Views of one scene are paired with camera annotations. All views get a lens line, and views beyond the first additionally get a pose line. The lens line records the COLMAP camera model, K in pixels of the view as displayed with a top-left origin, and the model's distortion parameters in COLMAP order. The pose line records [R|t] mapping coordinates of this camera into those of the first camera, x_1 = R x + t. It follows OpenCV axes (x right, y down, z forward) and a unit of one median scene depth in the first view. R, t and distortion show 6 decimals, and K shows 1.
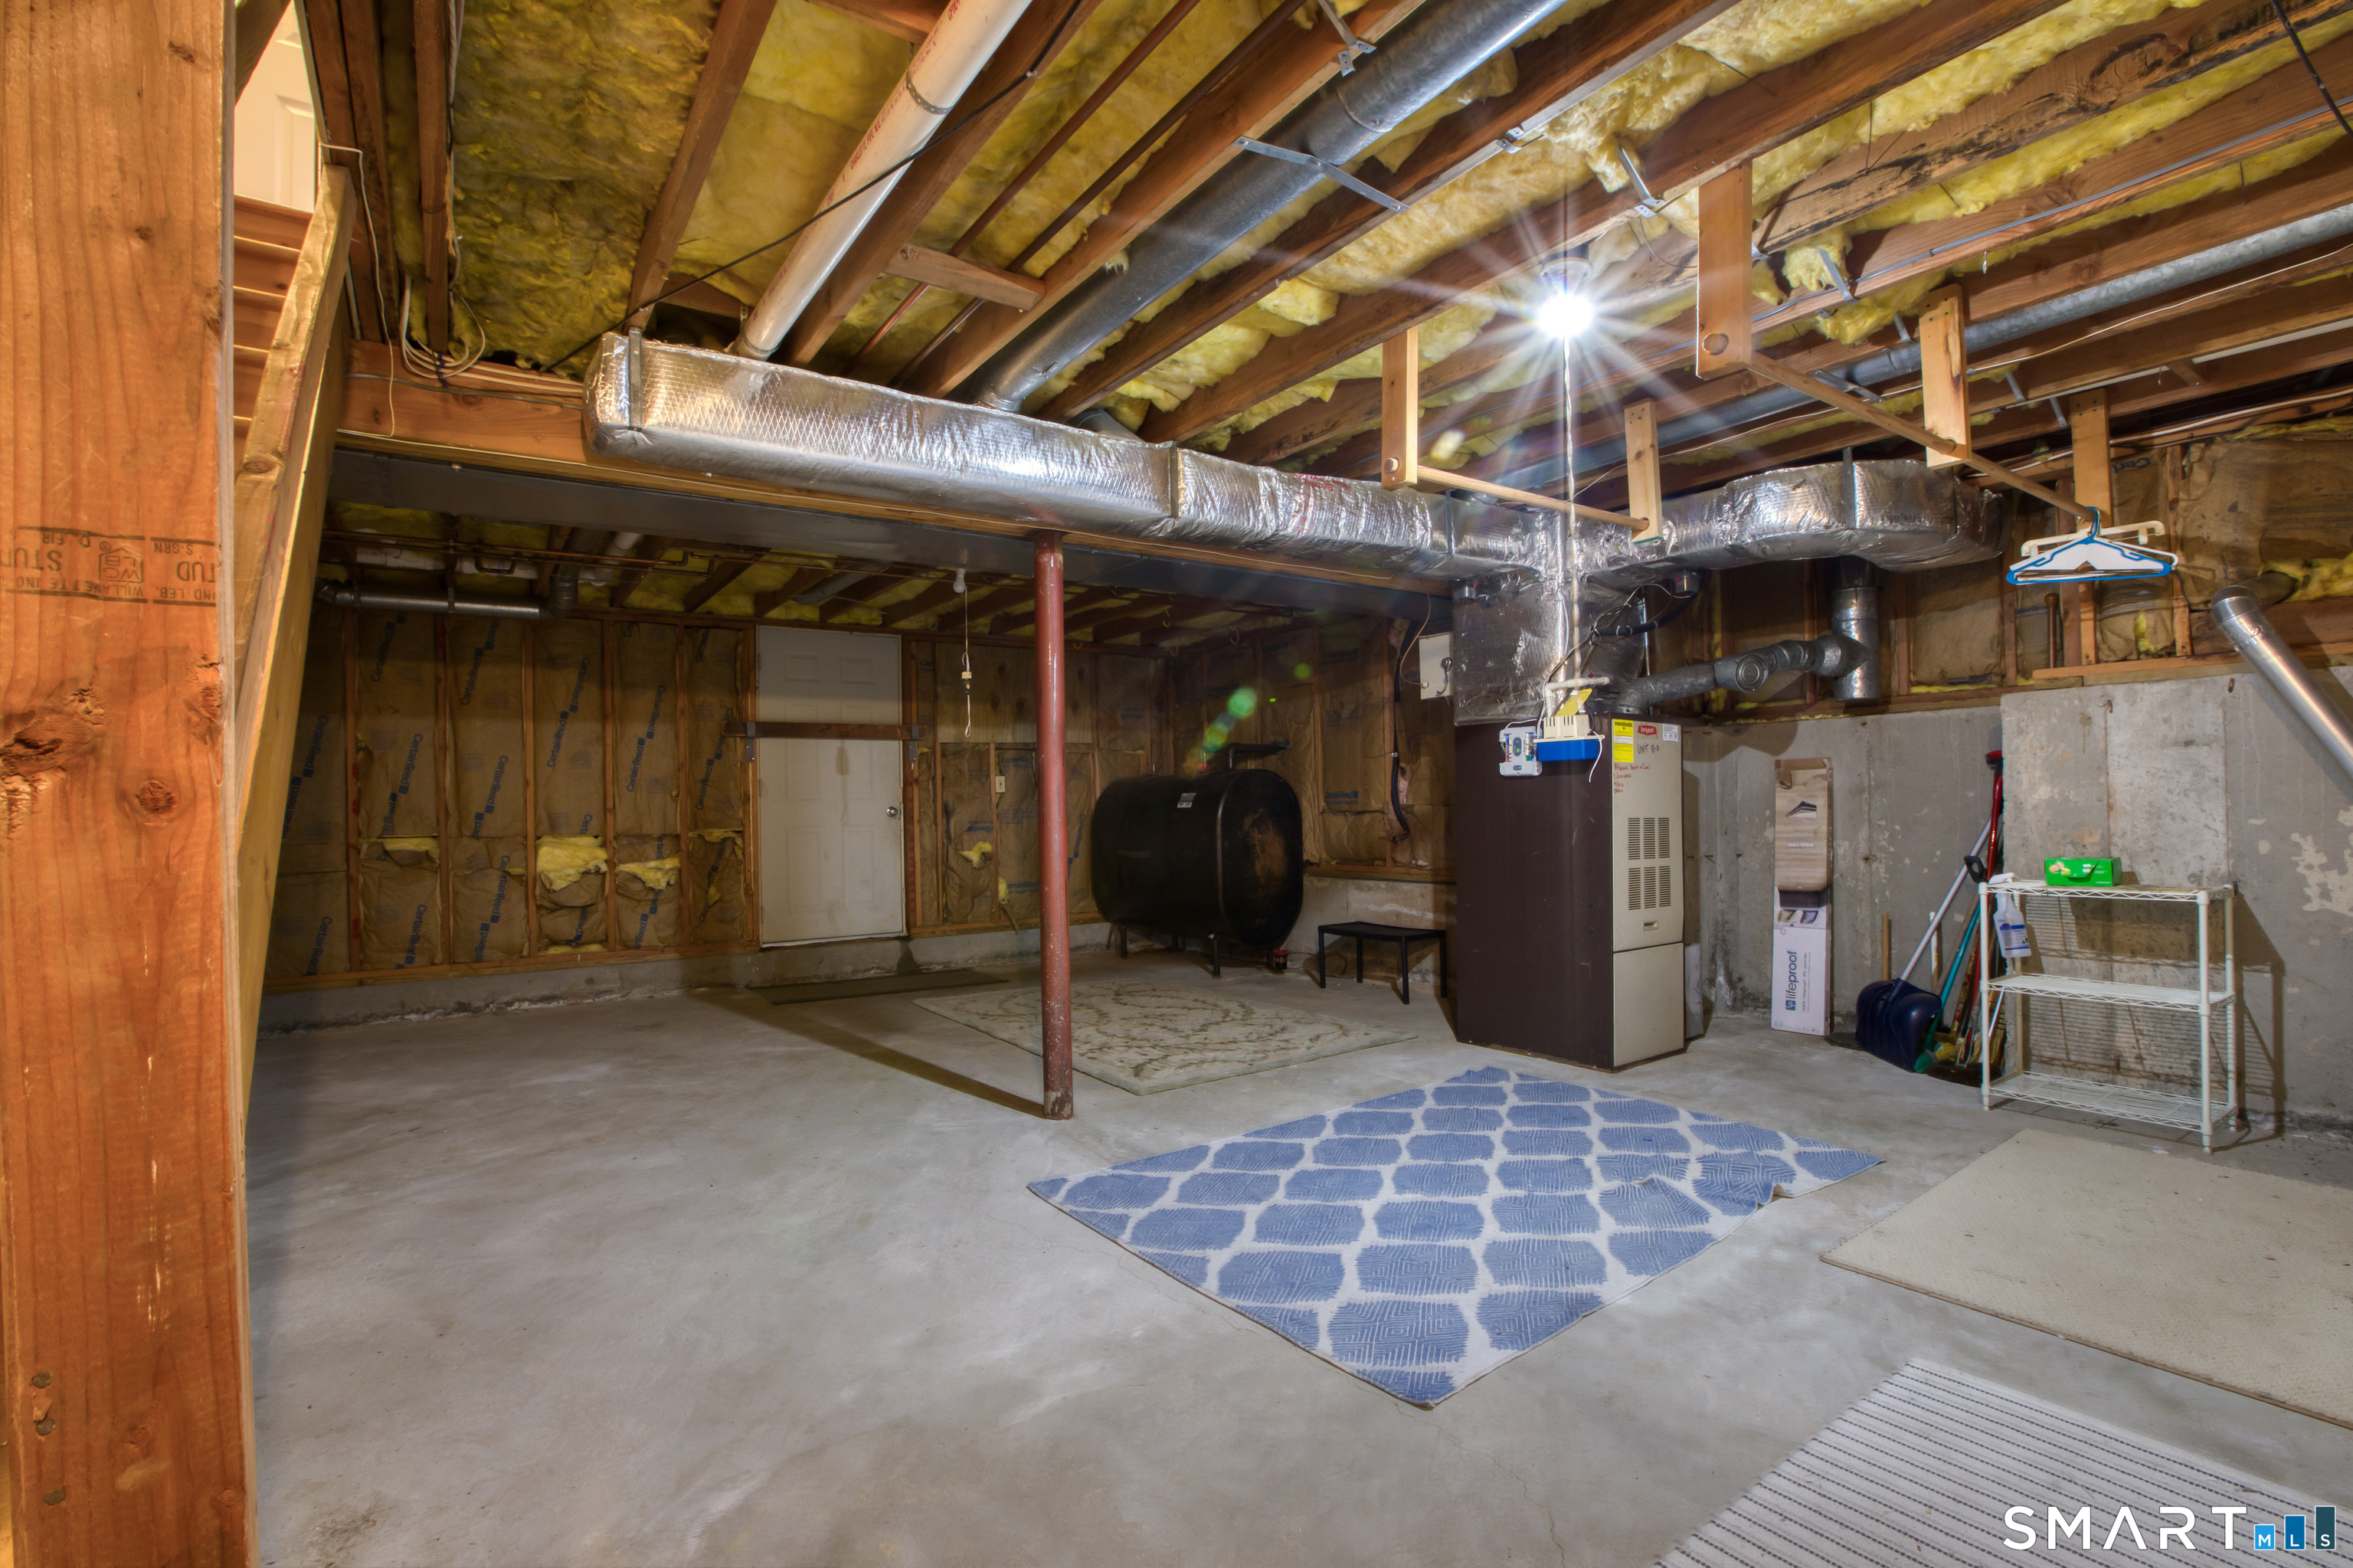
lens RADIAL K [[1076.0, 0, 1177.6], [0, 1076.0, 792.1], [0, 0, 1]] dist [-0.041990, 0.012395]
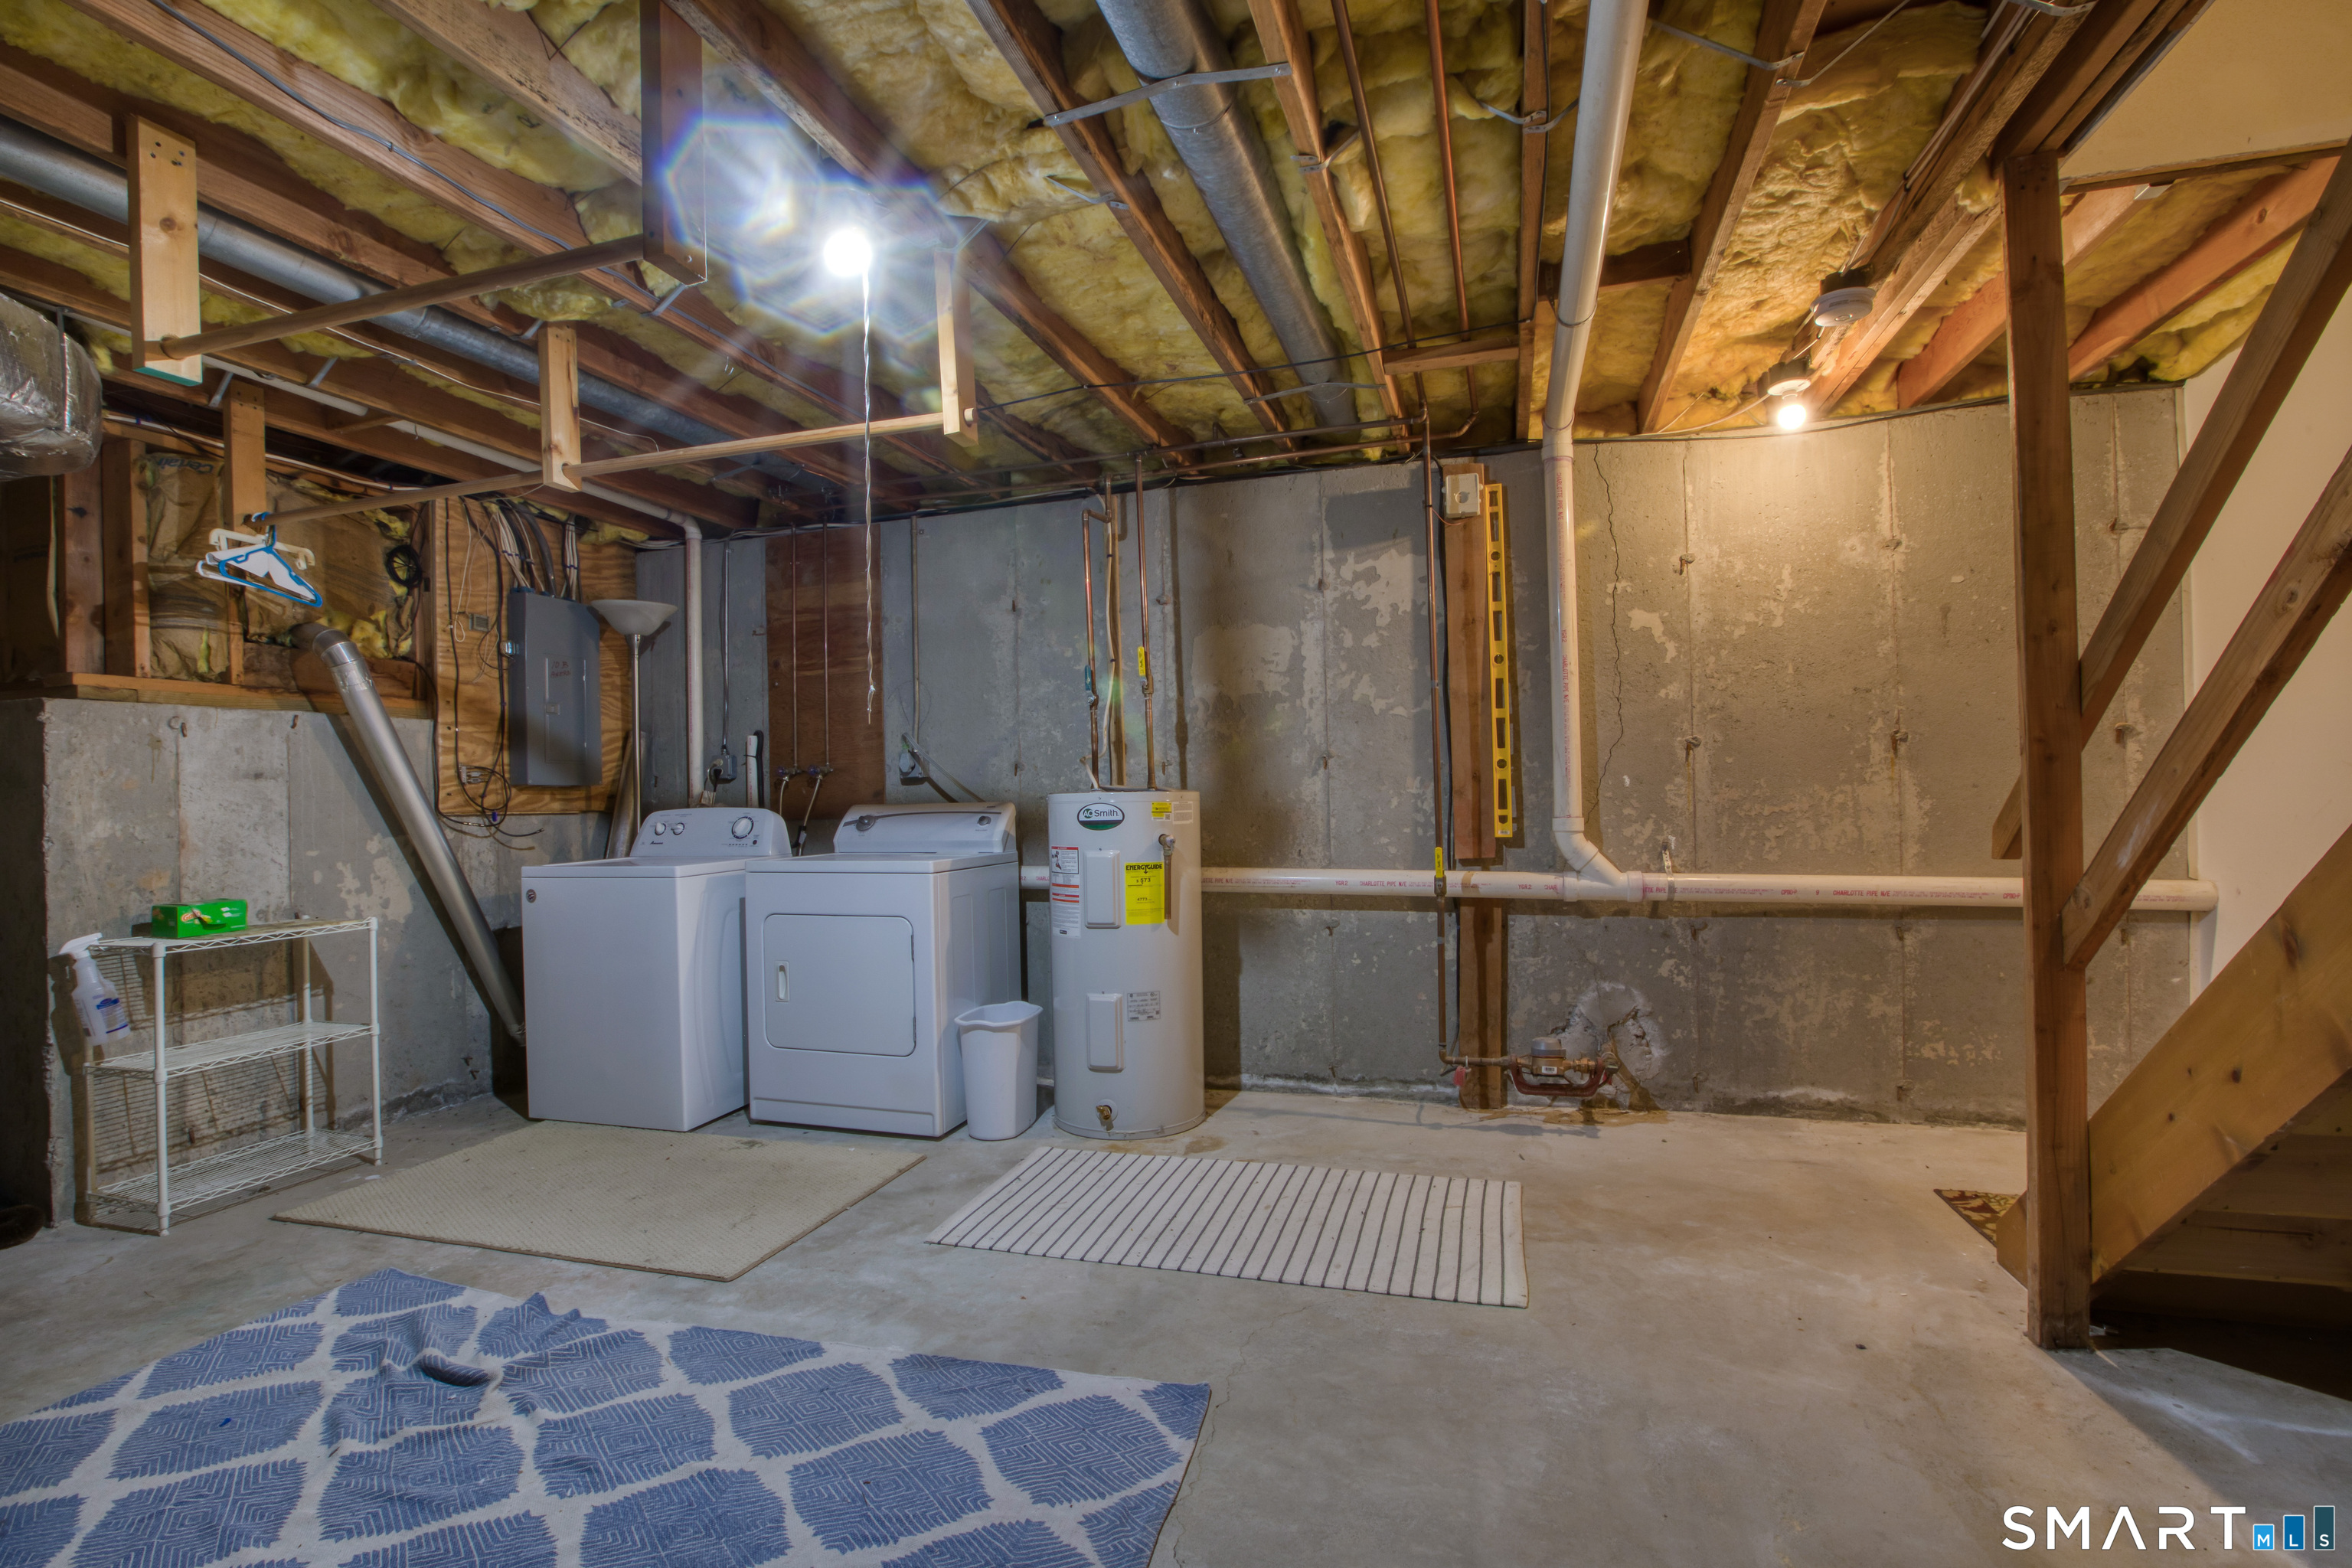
lens RADIAL K [[1075.5, 0, 1174.0], [0, 1075.5, 792.9], [0, 0, 1]] dist [-0.041990, 0.012395]
pose [[-0.617166, 0.032967, 0.786142, -0.326453], [0.026779, 0.999423, -0.020888, 0.012207], [-0.786377, 0.008161, -0.617692, 0.938193]]
